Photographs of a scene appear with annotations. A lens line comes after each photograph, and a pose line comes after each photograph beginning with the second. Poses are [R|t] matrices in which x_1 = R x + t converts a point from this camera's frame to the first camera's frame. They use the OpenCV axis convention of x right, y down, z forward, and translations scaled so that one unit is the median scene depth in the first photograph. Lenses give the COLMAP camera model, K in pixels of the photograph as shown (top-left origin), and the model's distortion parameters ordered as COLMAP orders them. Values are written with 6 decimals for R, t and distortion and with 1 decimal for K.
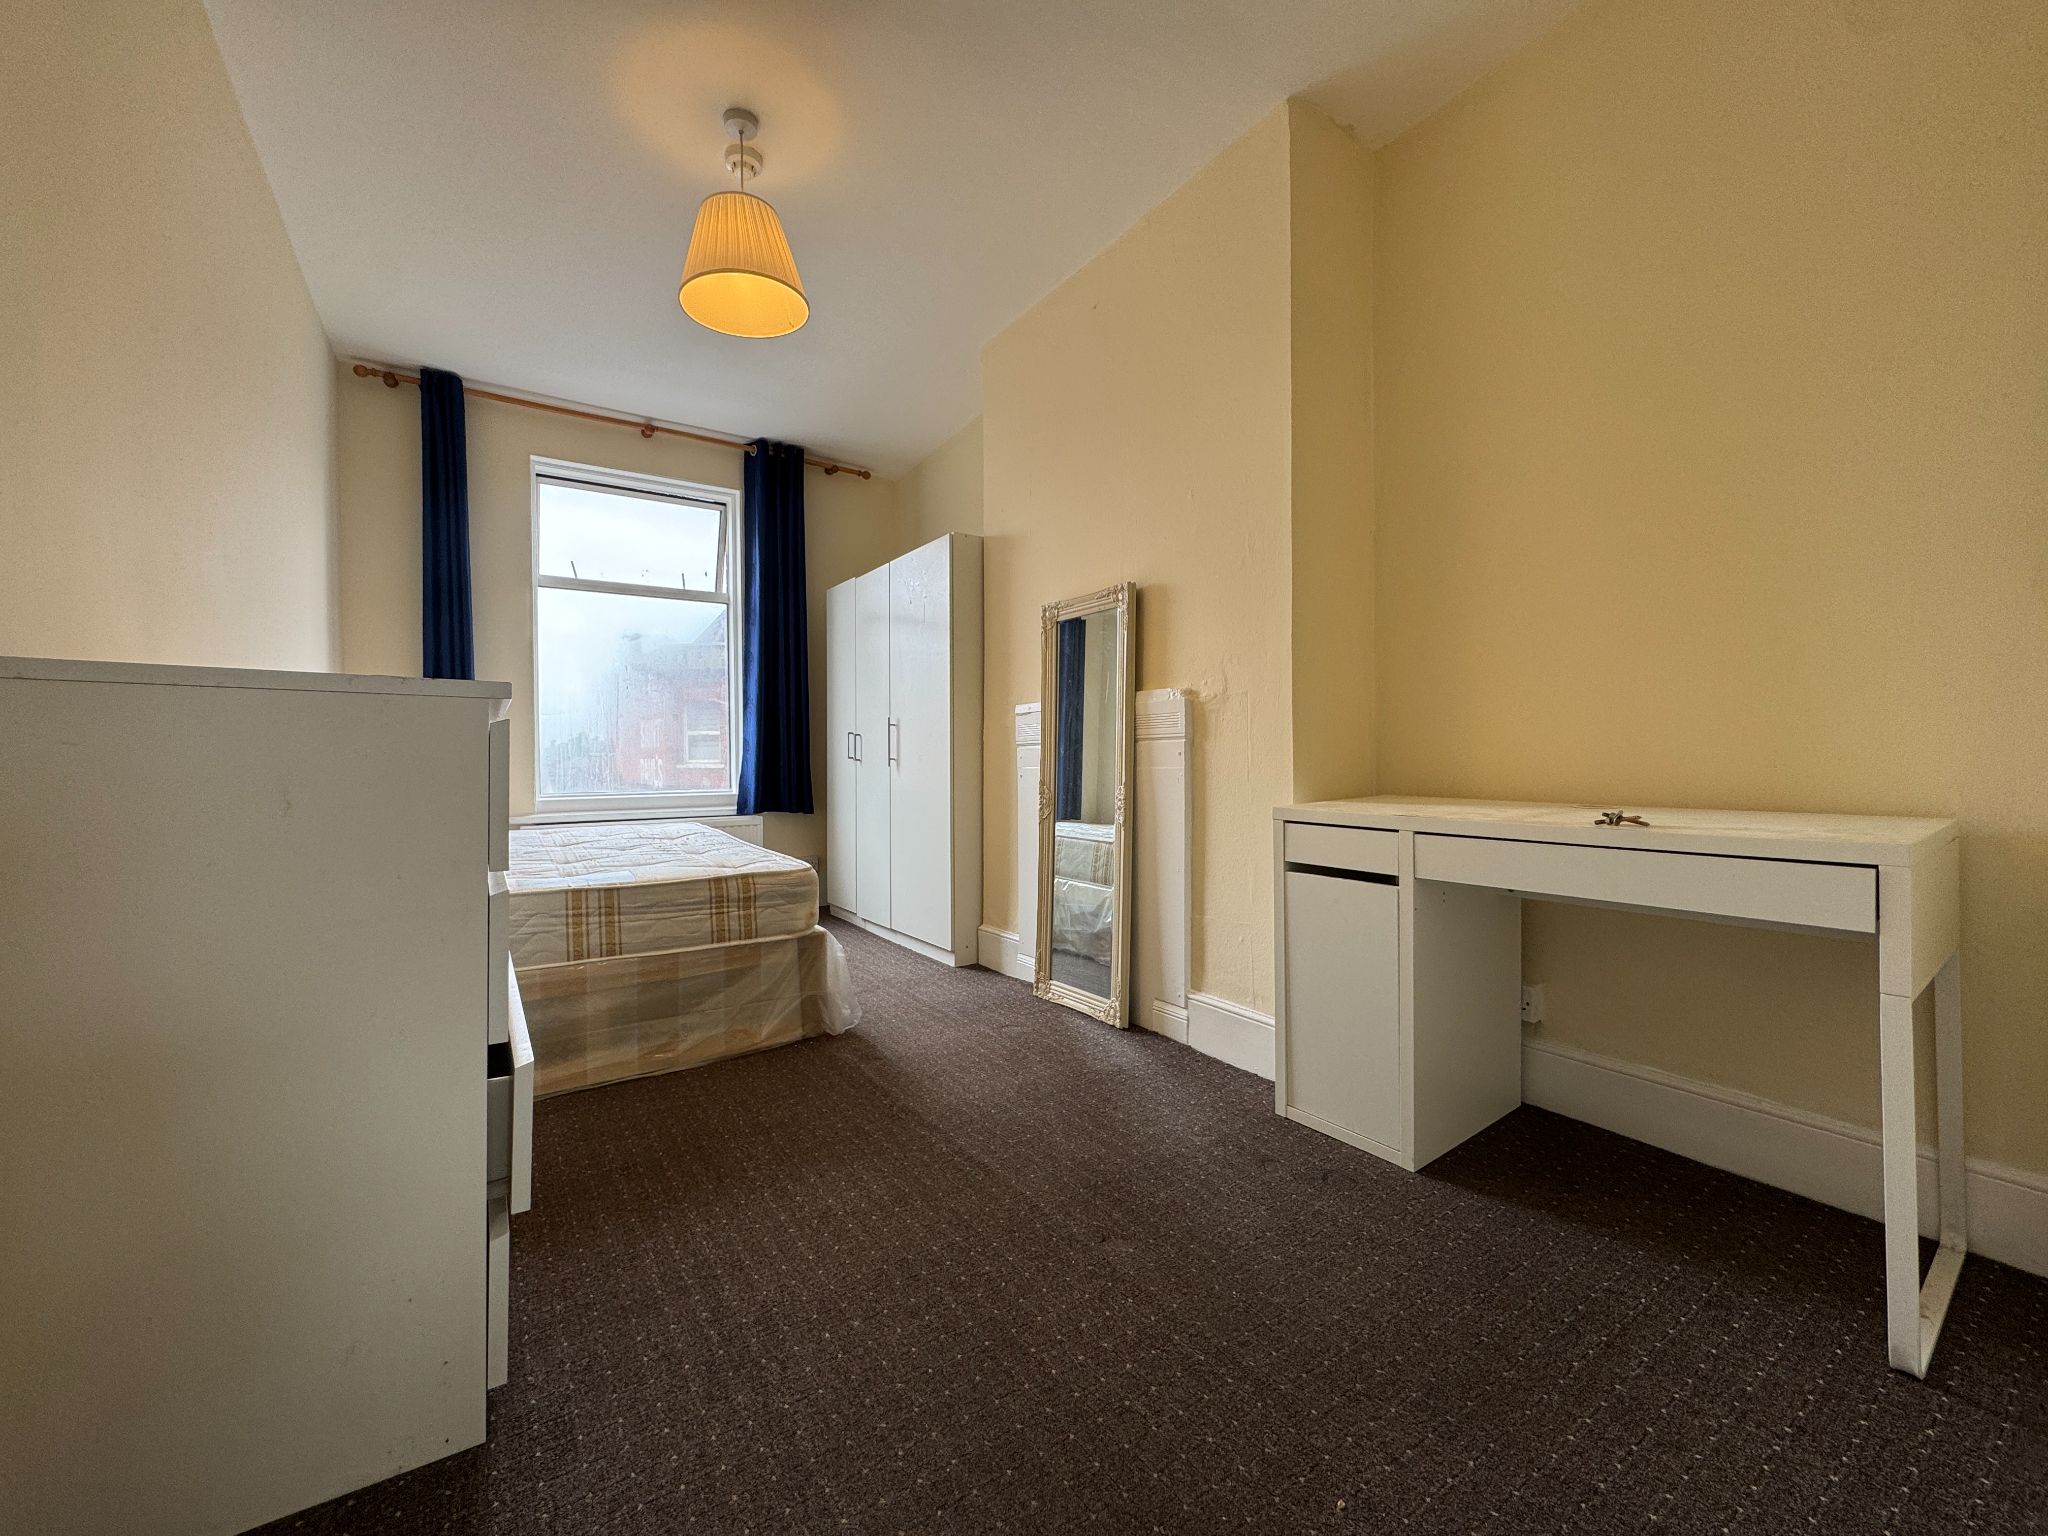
lens RADIAL K [[819.8, 0, 1018.5], [0, 819.8, 755.9], [0, 0, 1]] dist [-0.001955, -0.000213]
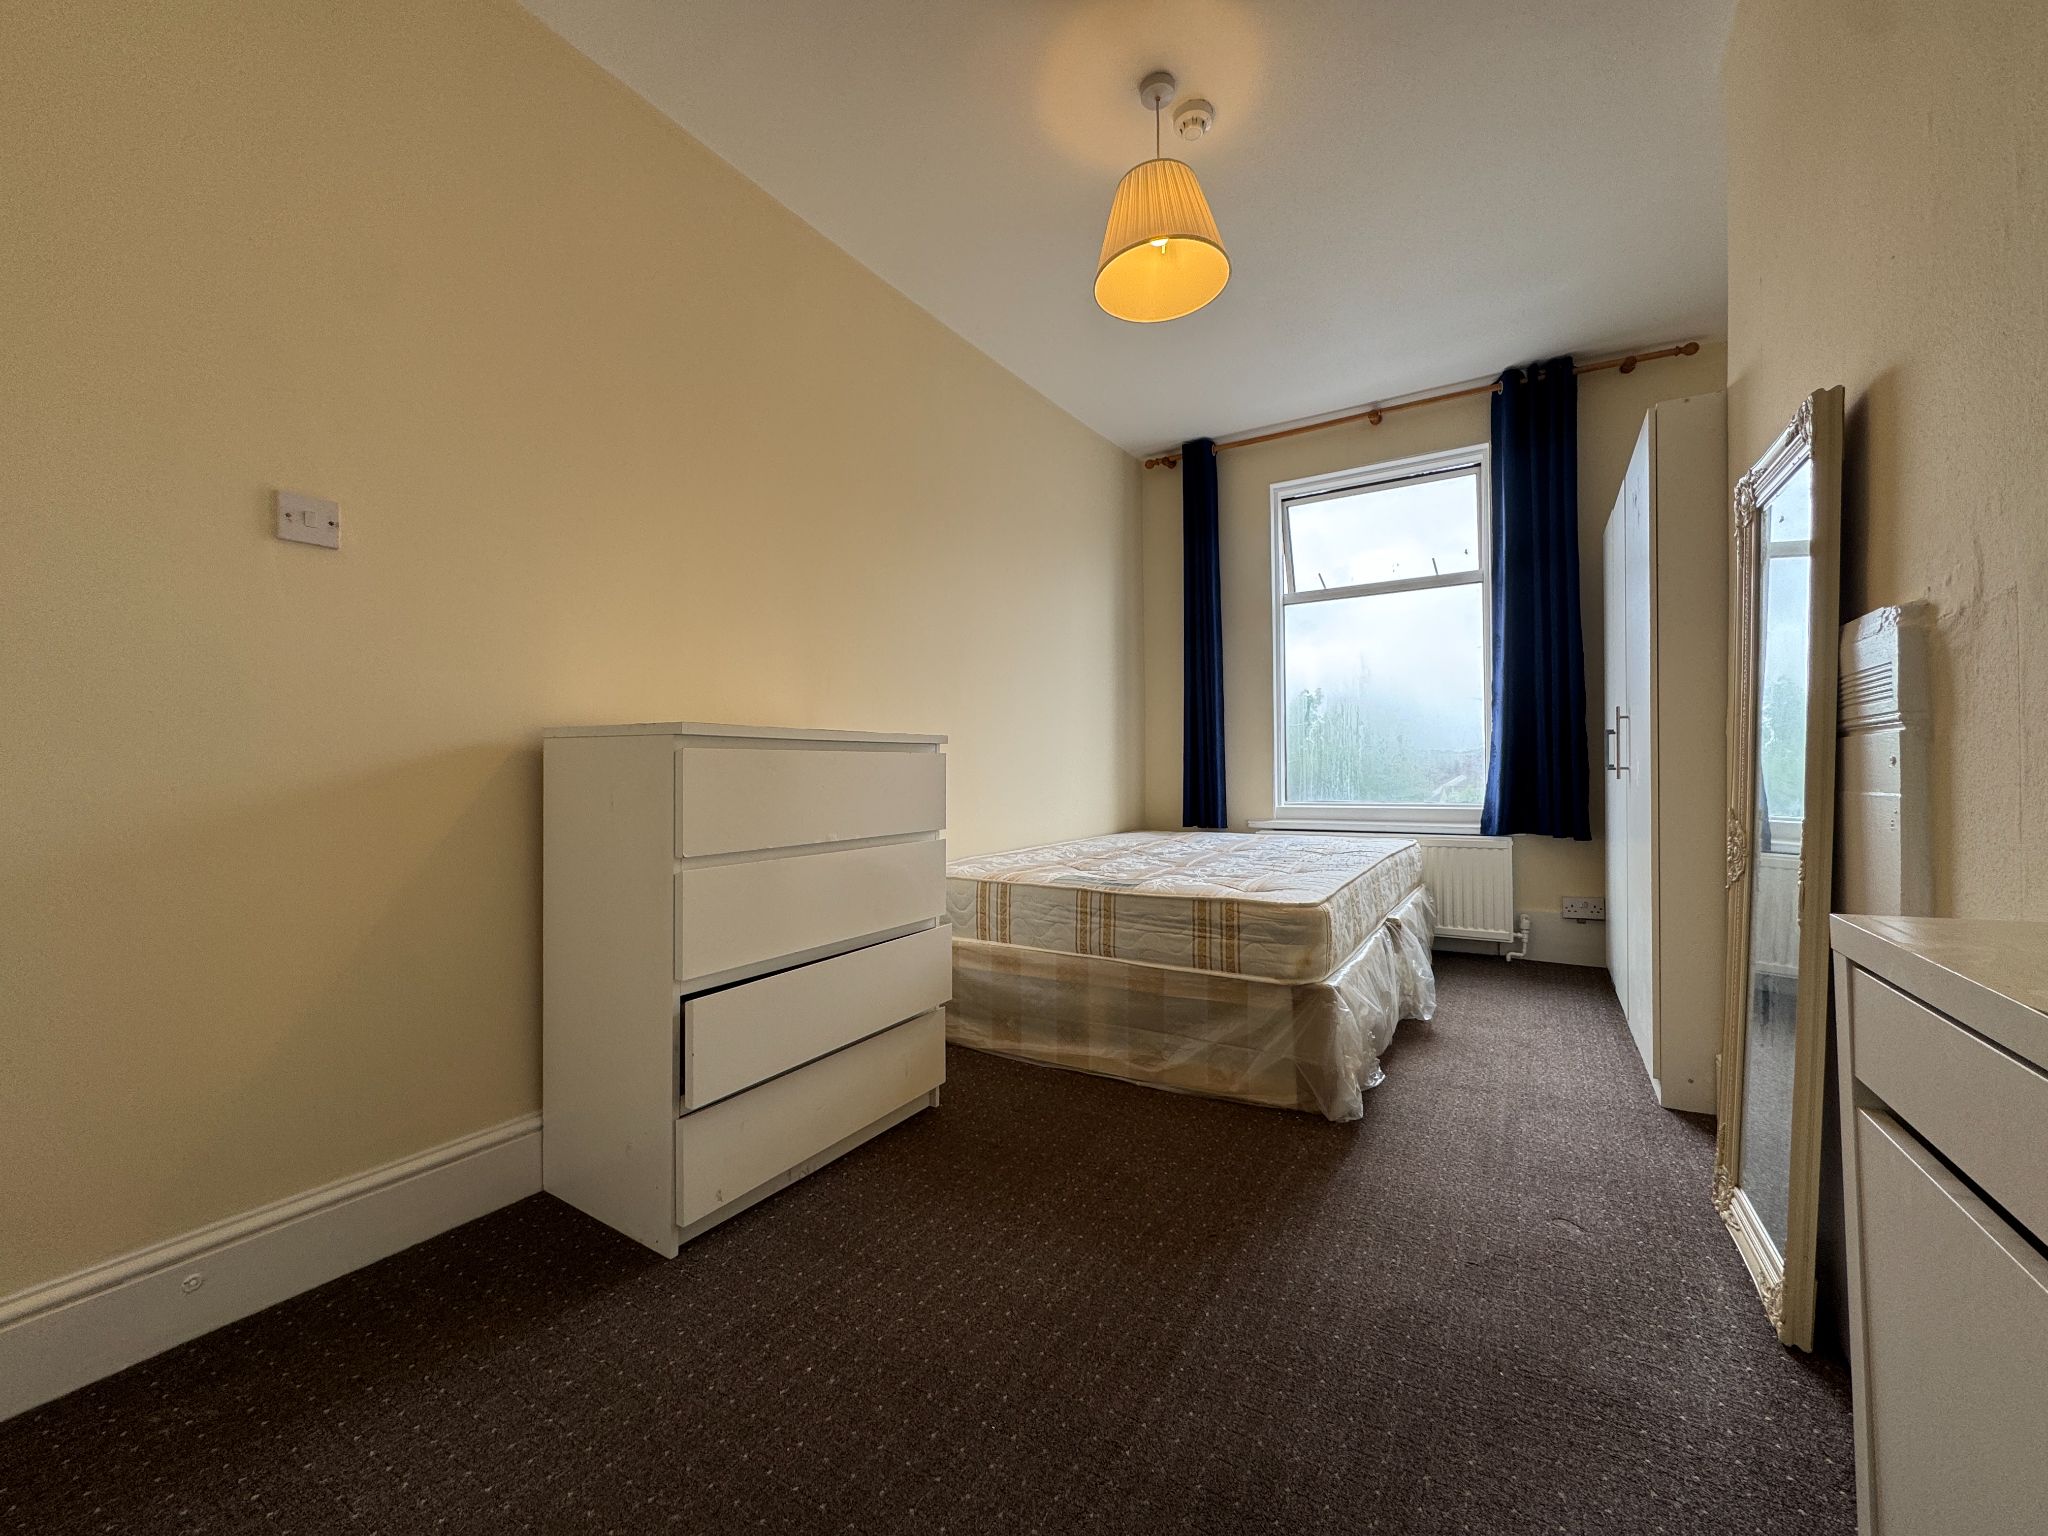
lens RADIAL K [[819.8, 0, 1032.5], [0, 819.8, 758.8], [0, 0, 1]] dist [-0.001955, -0.000213]
pose [[0.413169, -0.010717, -0.910591, 0.396960], [0.008817, 0.999931, -0.007768, -0.004592], [0.910612, -0.004819, 0.413235, 0.433386]]
